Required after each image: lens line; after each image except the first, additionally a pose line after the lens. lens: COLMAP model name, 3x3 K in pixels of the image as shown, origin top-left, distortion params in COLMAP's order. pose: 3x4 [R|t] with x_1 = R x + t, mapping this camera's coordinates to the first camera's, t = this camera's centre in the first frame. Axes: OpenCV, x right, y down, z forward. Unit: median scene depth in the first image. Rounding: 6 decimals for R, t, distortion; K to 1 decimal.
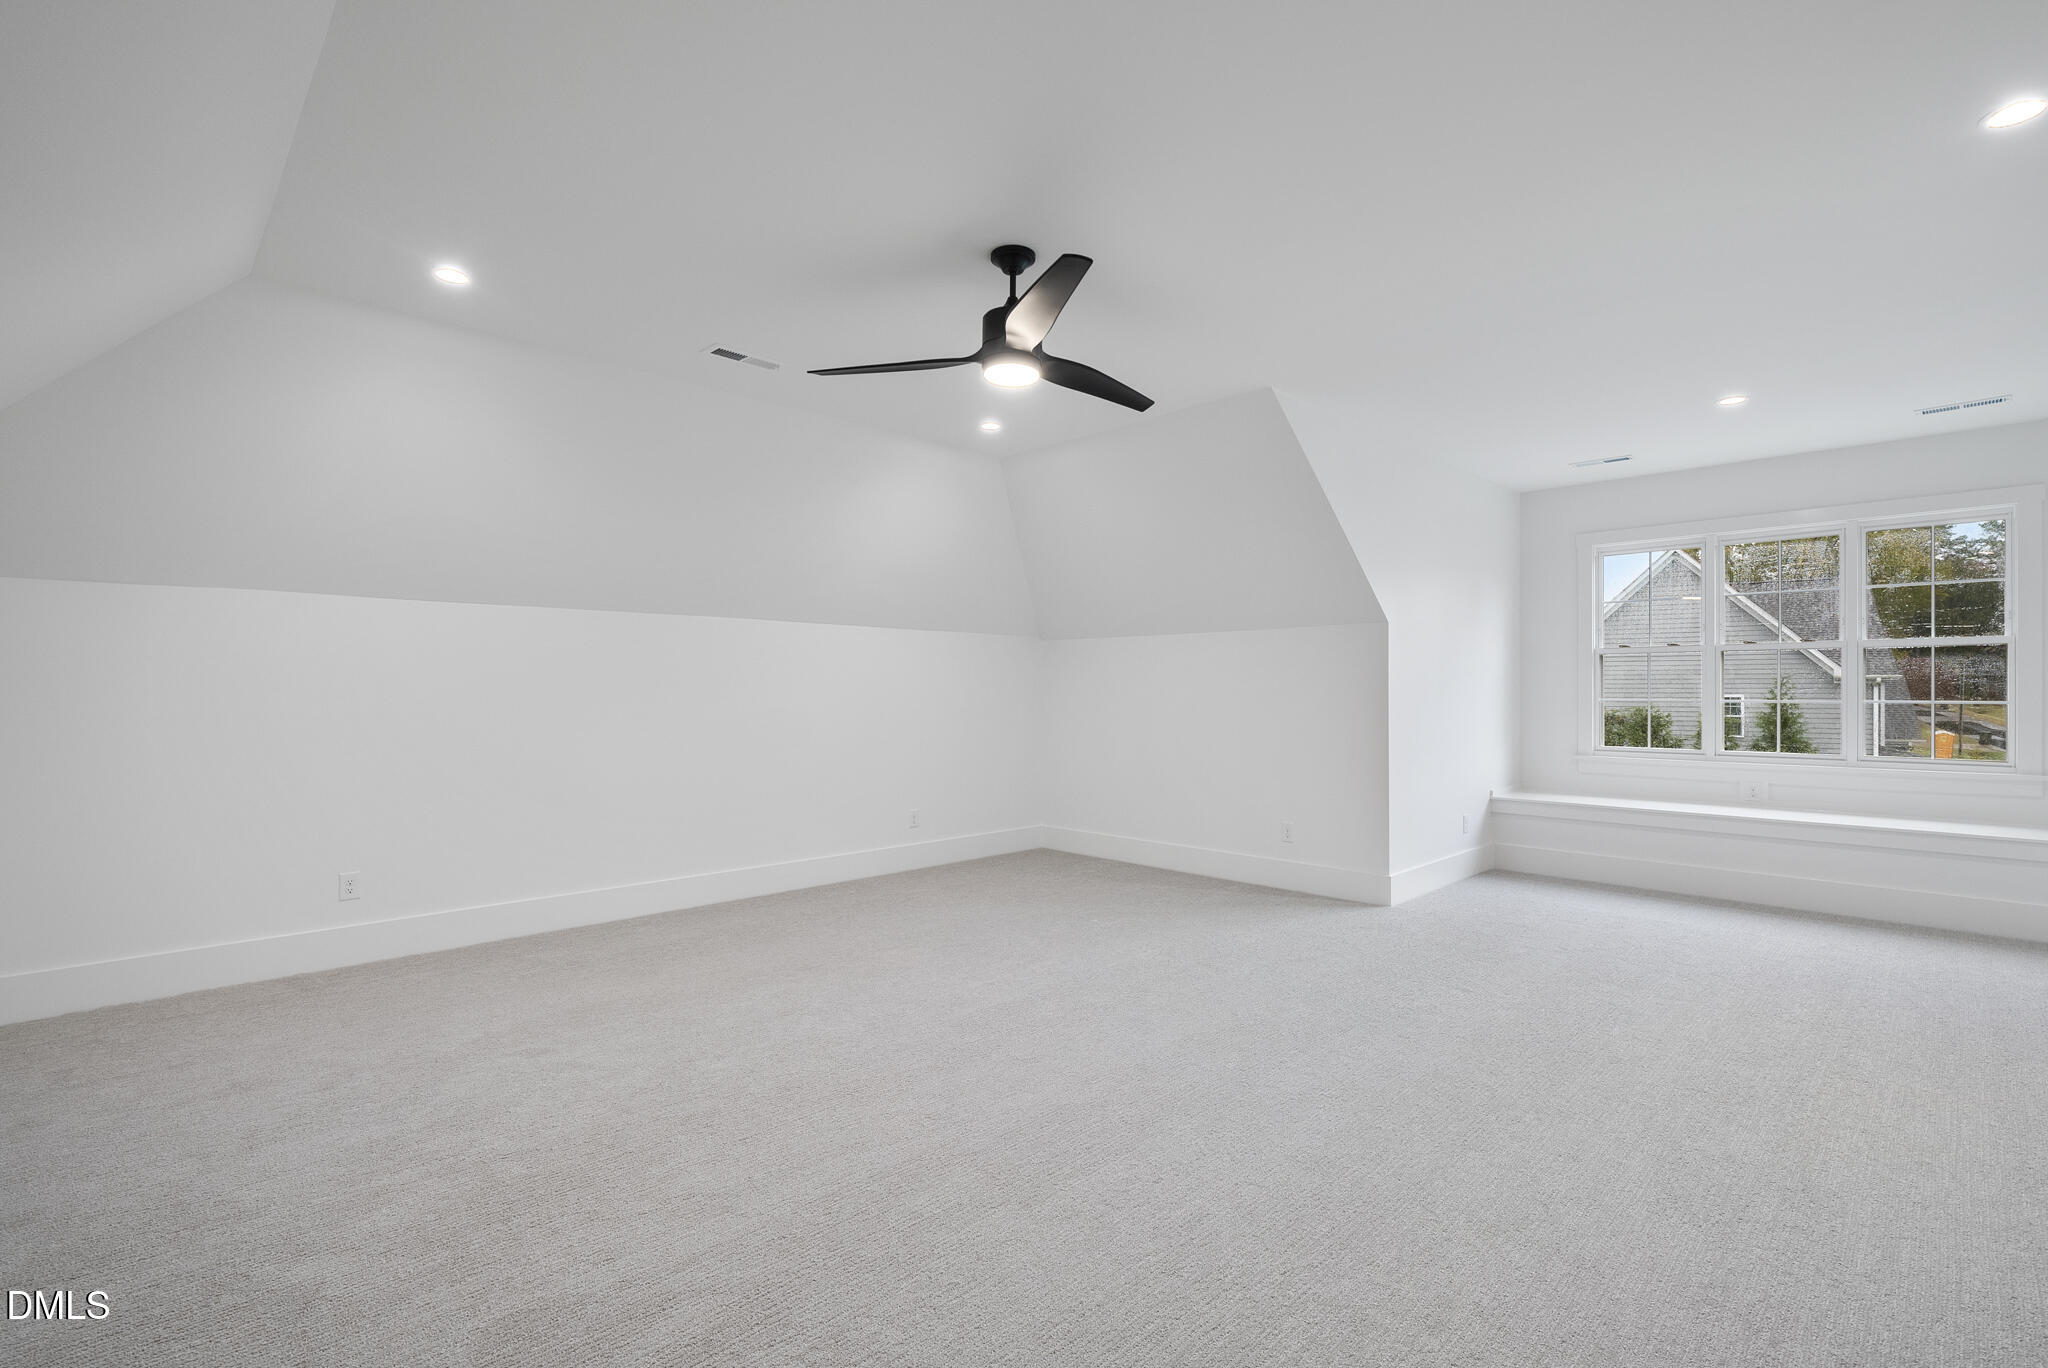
lens RADIAL K [[929.3, 0, 1019.8], [0, 929.3, 705.9], [0, 0, 1]] dist [-0.000818, -0.000056]
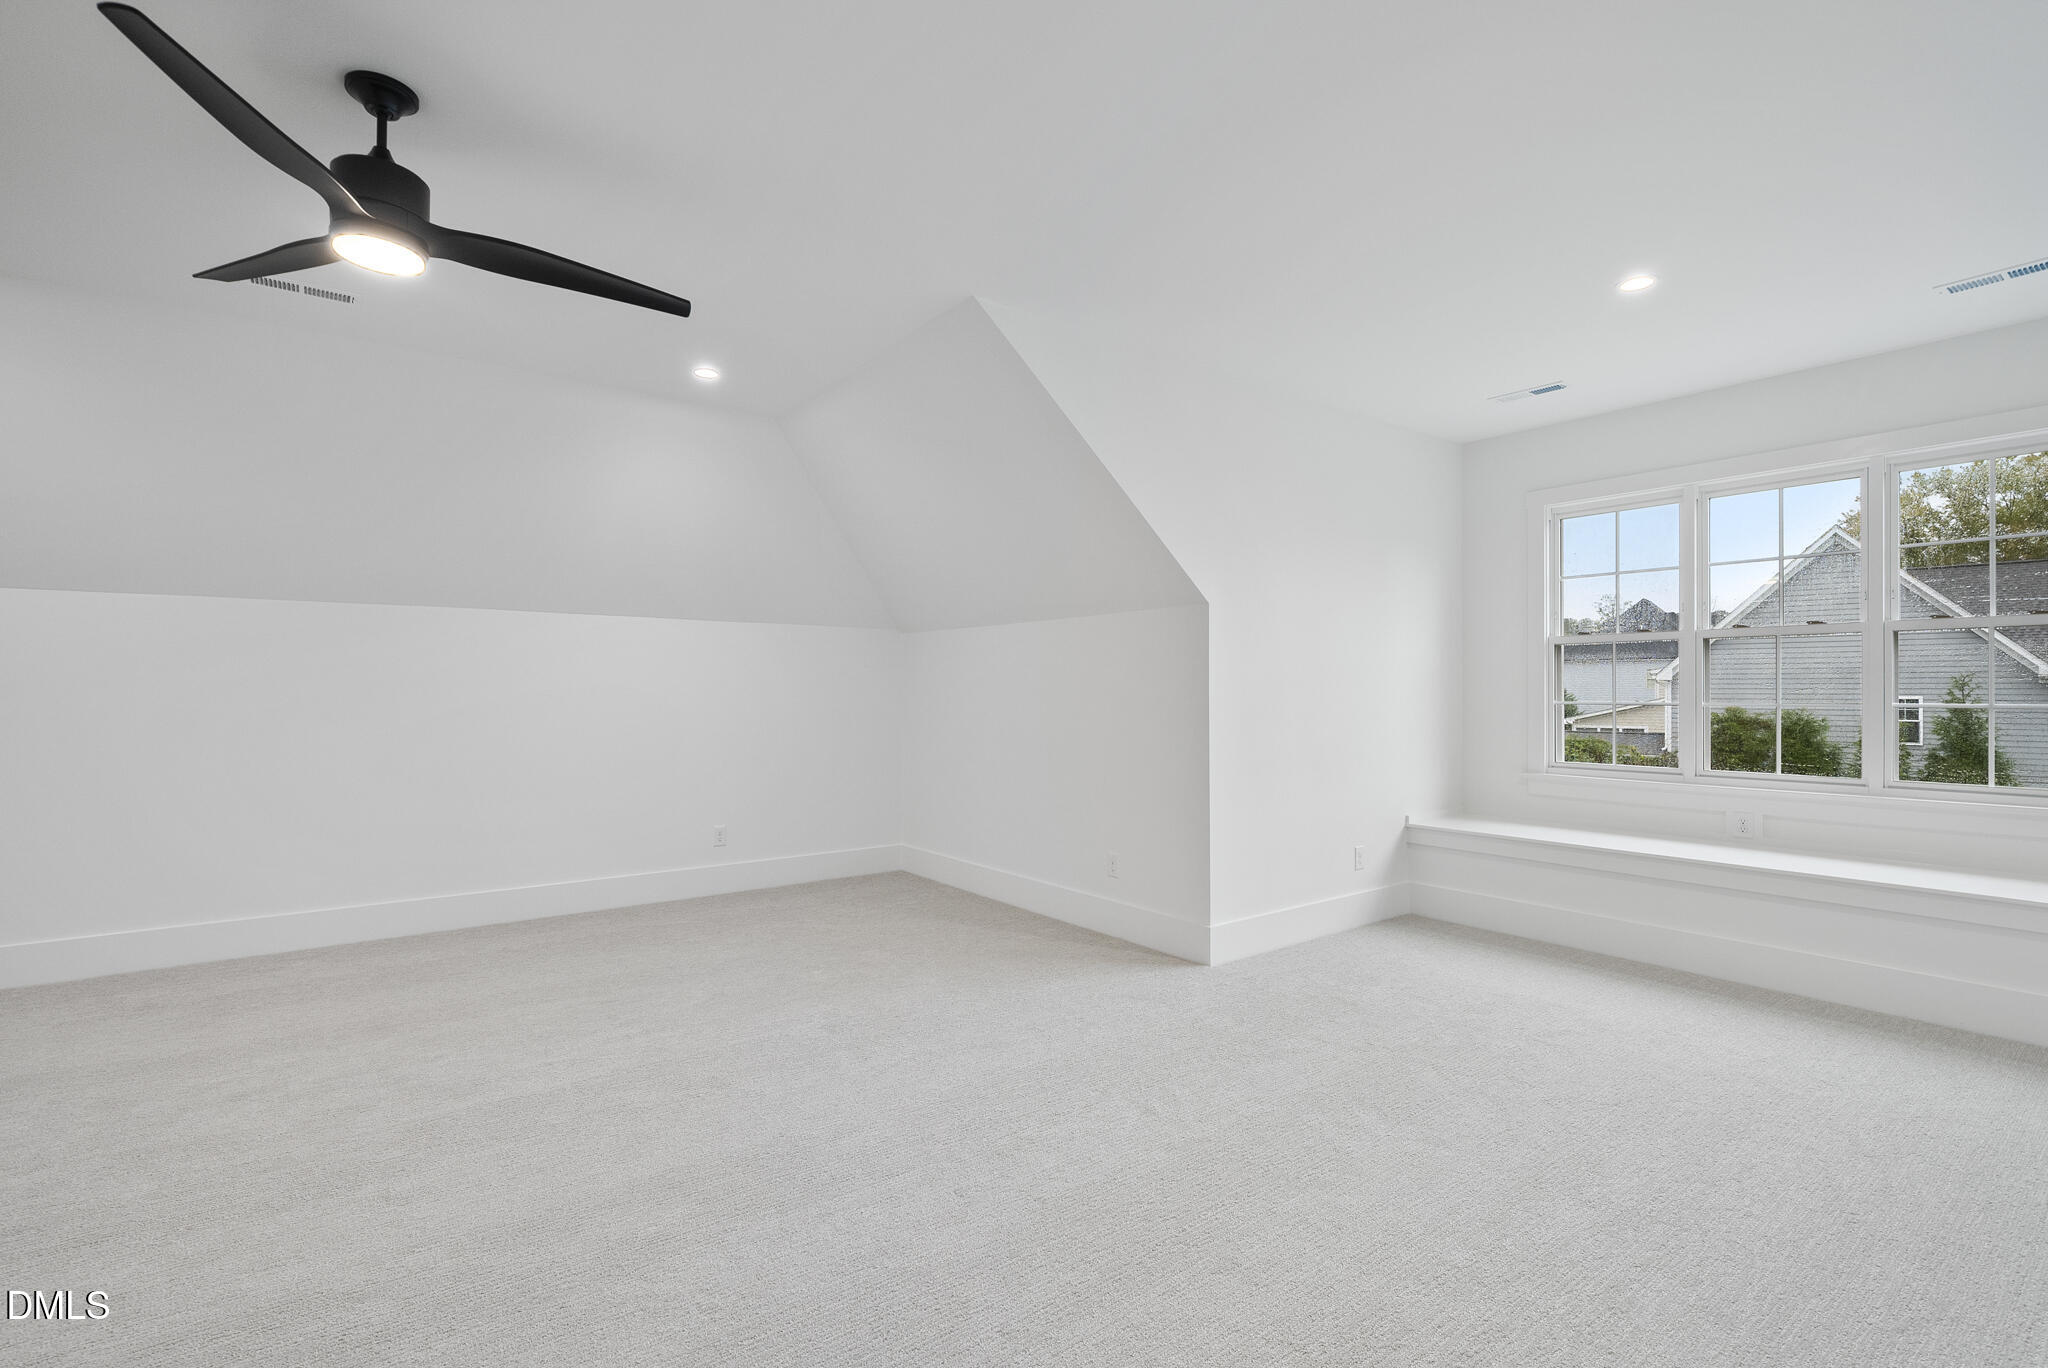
lens RADIAL K [[929.3, 0, 1019.8], [0, 929.3, 705.9], [0, 0, 1]] dist [-0.000818, -0.000056]
pose [[0.991657, 0.002279, -0.128888, 0.304015], [-0.002447, 0.999996, -0.001140, -0.001669], [0.128885, 0.001446, 0.991658, 0.180959]]
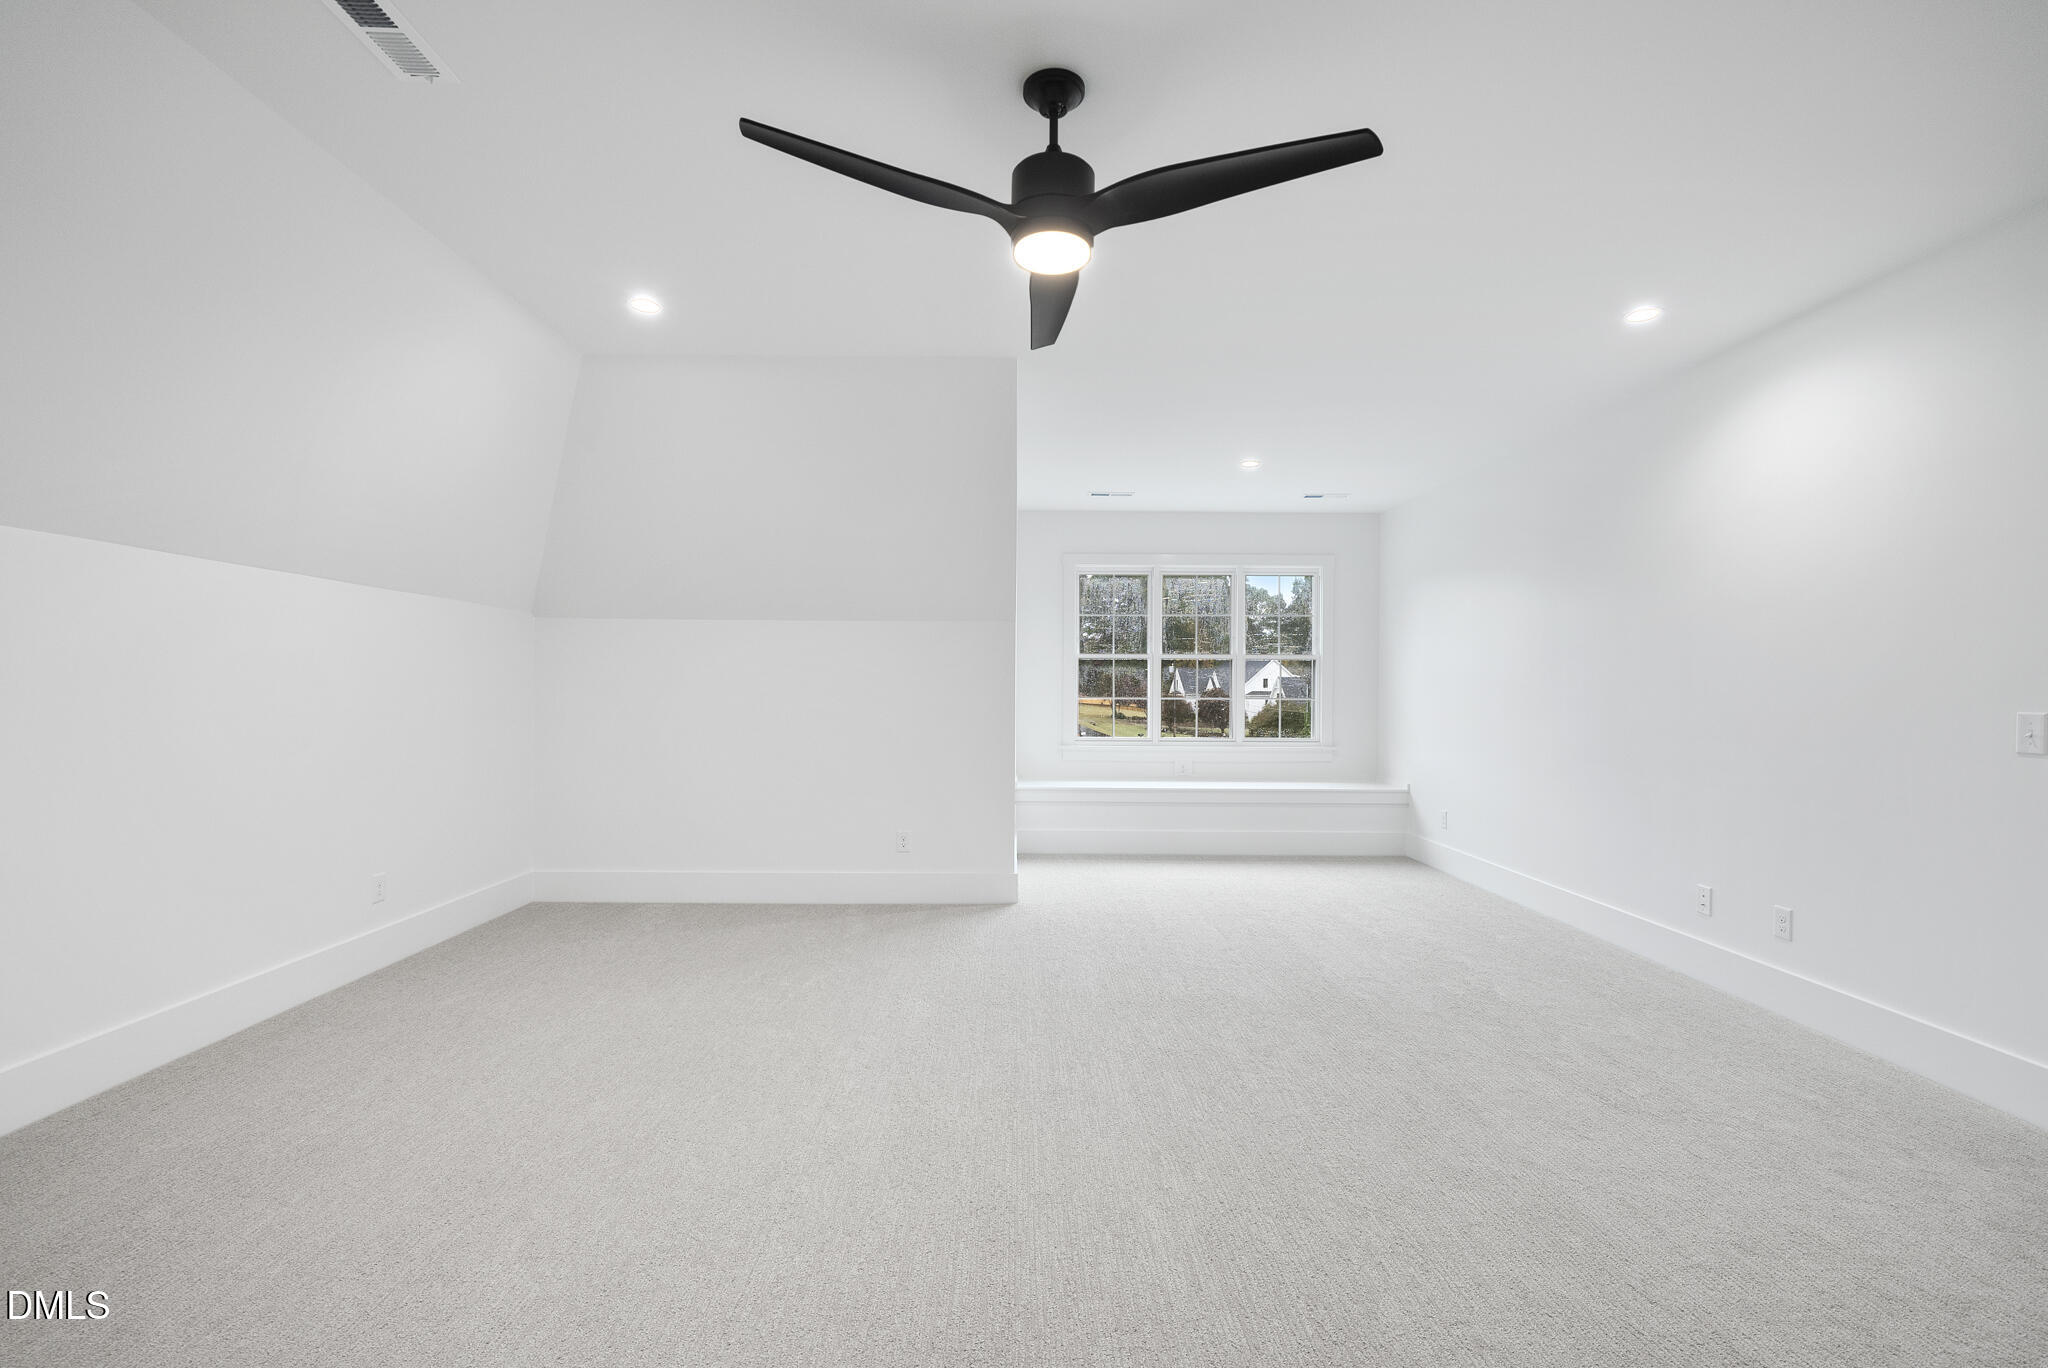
lens RADIAL K [[922.9, 0, 1019.8], [0, 922.9, 693.1], [0, 0, 1]] dist [0.000050, 0.000000]
pose [[0.690086, 0.002001, 0.723724, -0.289773], [0.005648, 0.999951, -0.008150, -0.003457], [-0.723705, 0.009712, 0.690041, 0.276272]]
